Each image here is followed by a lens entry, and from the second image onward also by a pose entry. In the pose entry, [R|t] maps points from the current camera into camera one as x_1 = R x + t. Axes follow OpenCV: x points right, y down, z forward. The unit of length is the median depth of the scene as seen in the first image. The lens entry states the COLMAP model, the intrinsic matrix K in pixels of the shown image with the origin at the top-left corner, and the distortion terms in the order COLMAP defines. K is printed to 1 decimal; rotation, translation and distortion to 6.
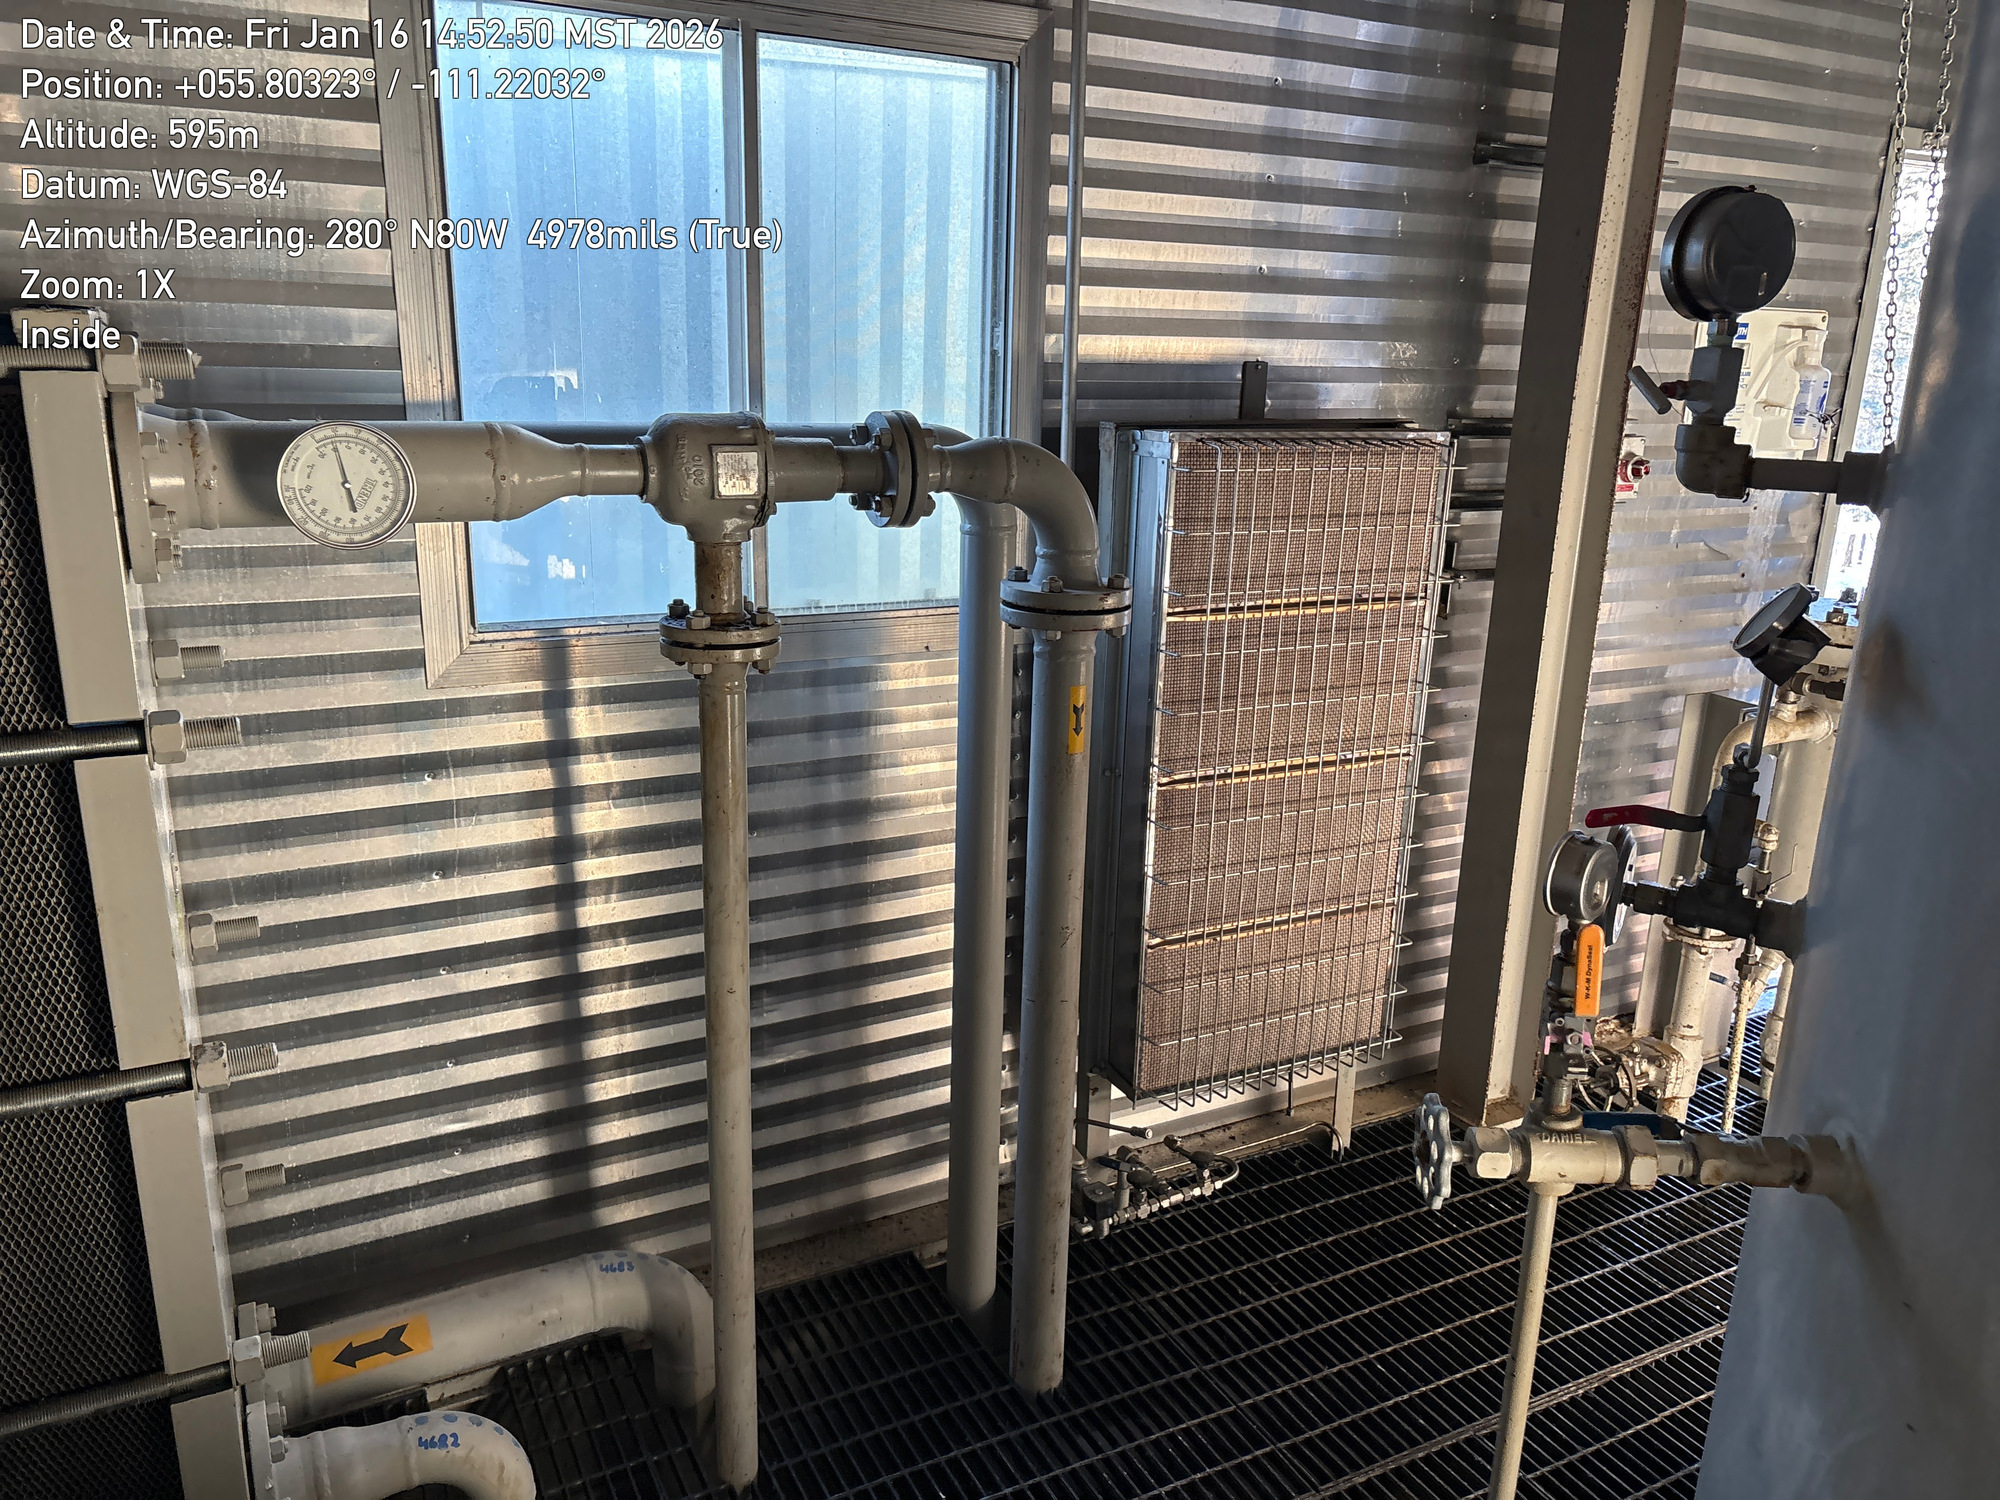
lens RADIAL K [[1529.1, 0, 1011.9], [0, 1529.1, 750.1], [0, 0, 1]] dist [0.050284, -0.057687]
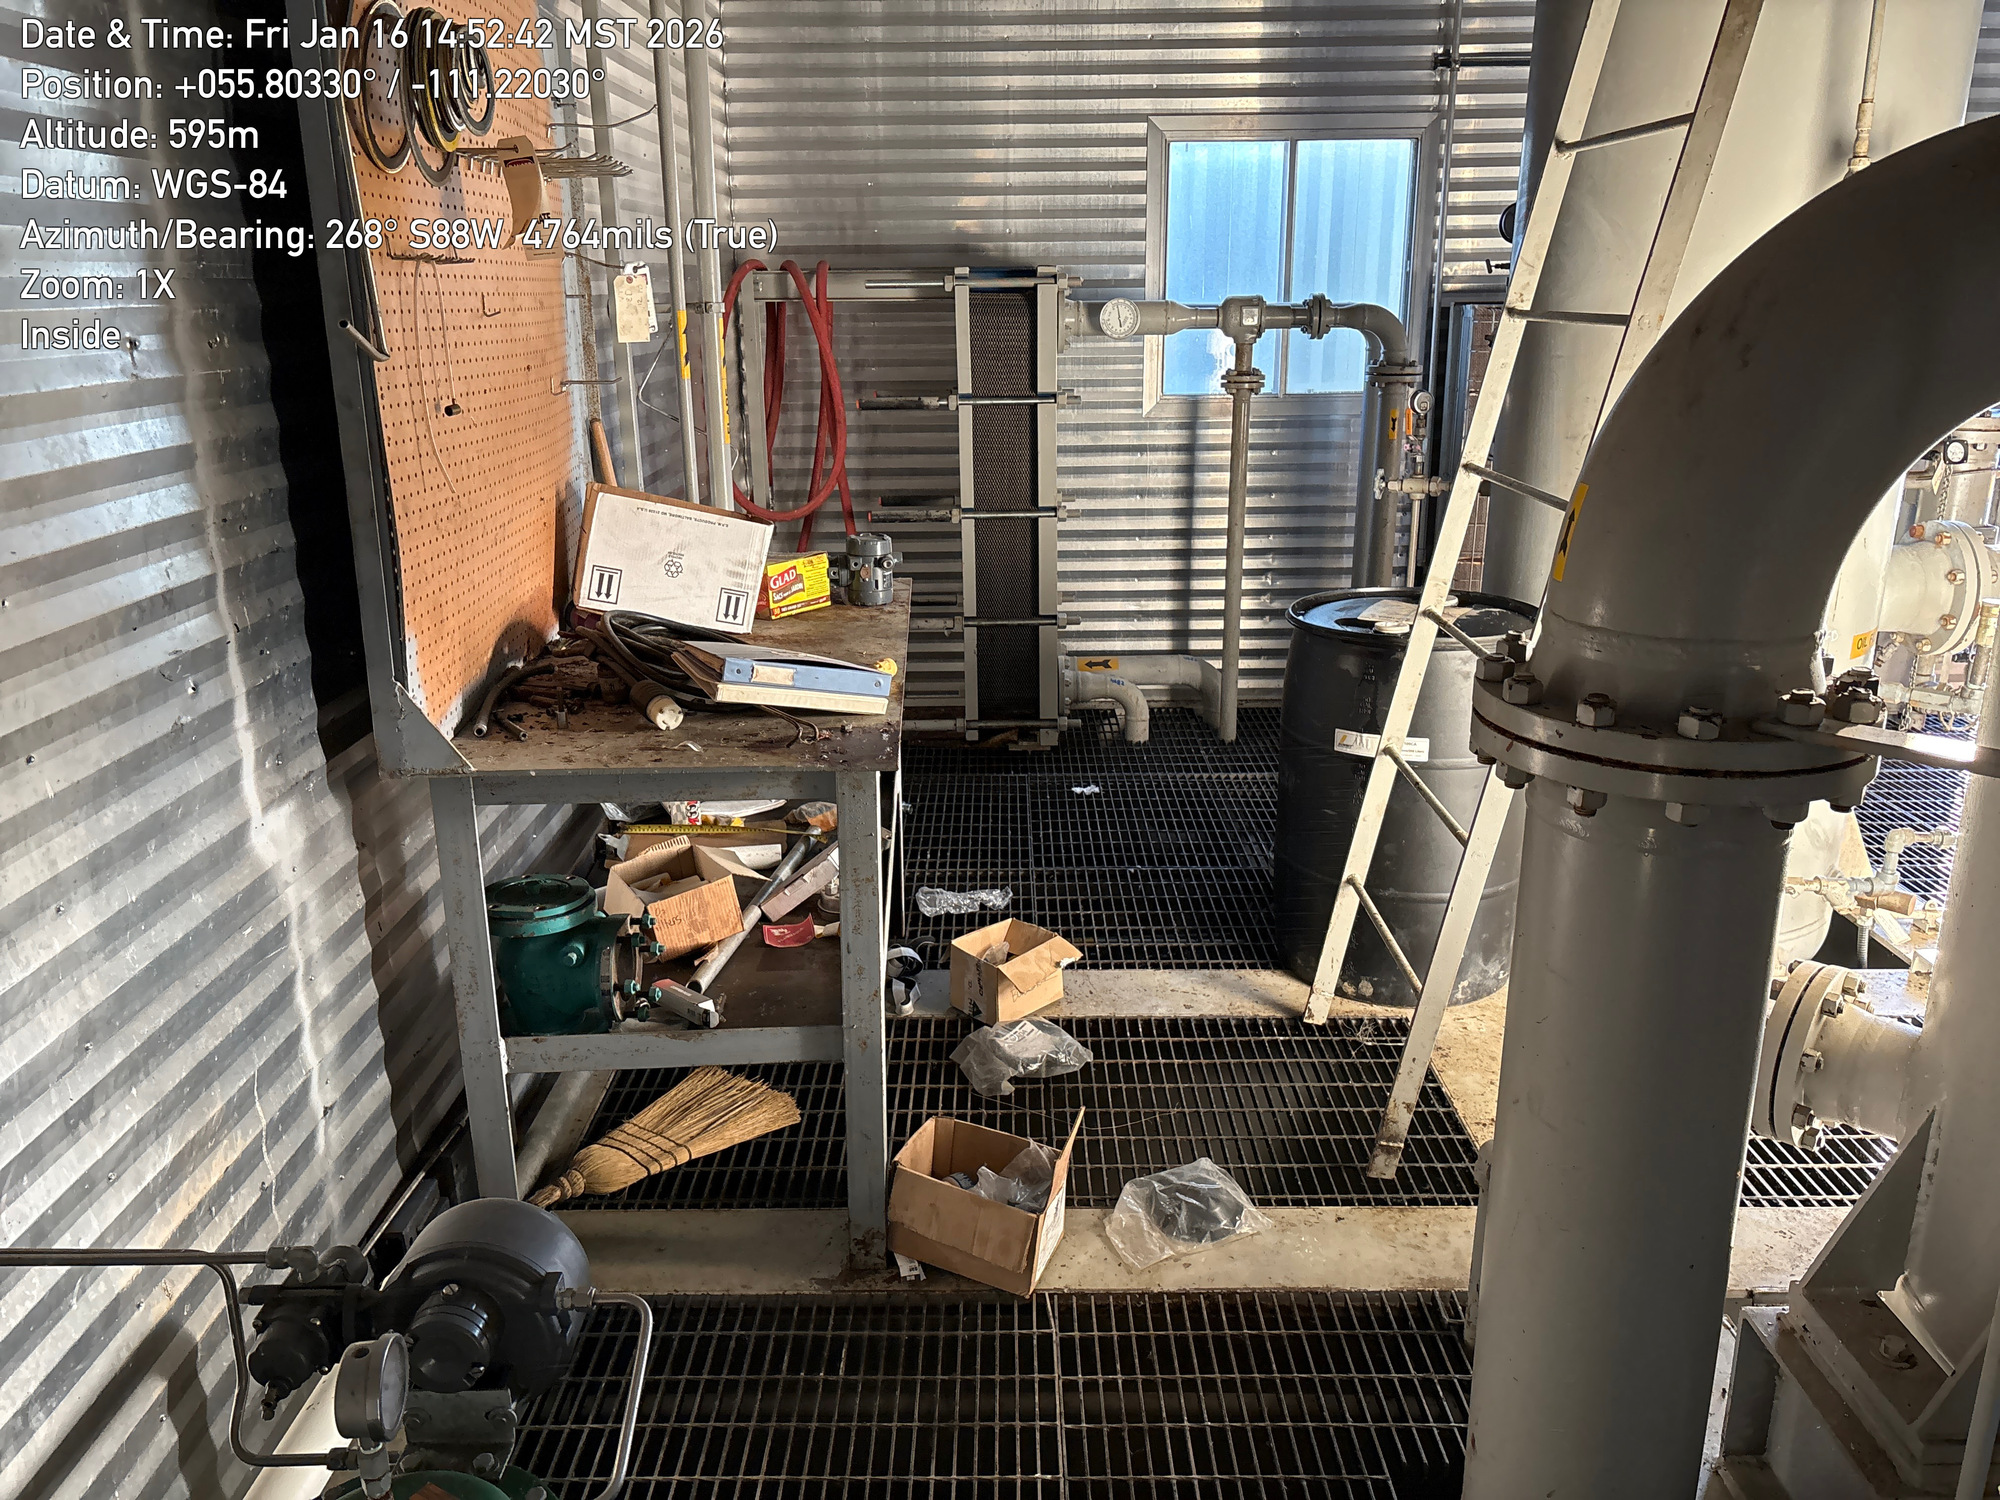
lens RADIAL K [[1529.1, 0, 997.3], [0, 1529.1, 753.9], [0, 0, 1]] dist [0.050284, -0.057687]
pose [[0.882698, 0.103917, -0.458307, 0.716647], [-0.094666, 0.994572, 0.043184, 0.490651], [0.460307, 0.005268, 0.887744, -1.547292]]
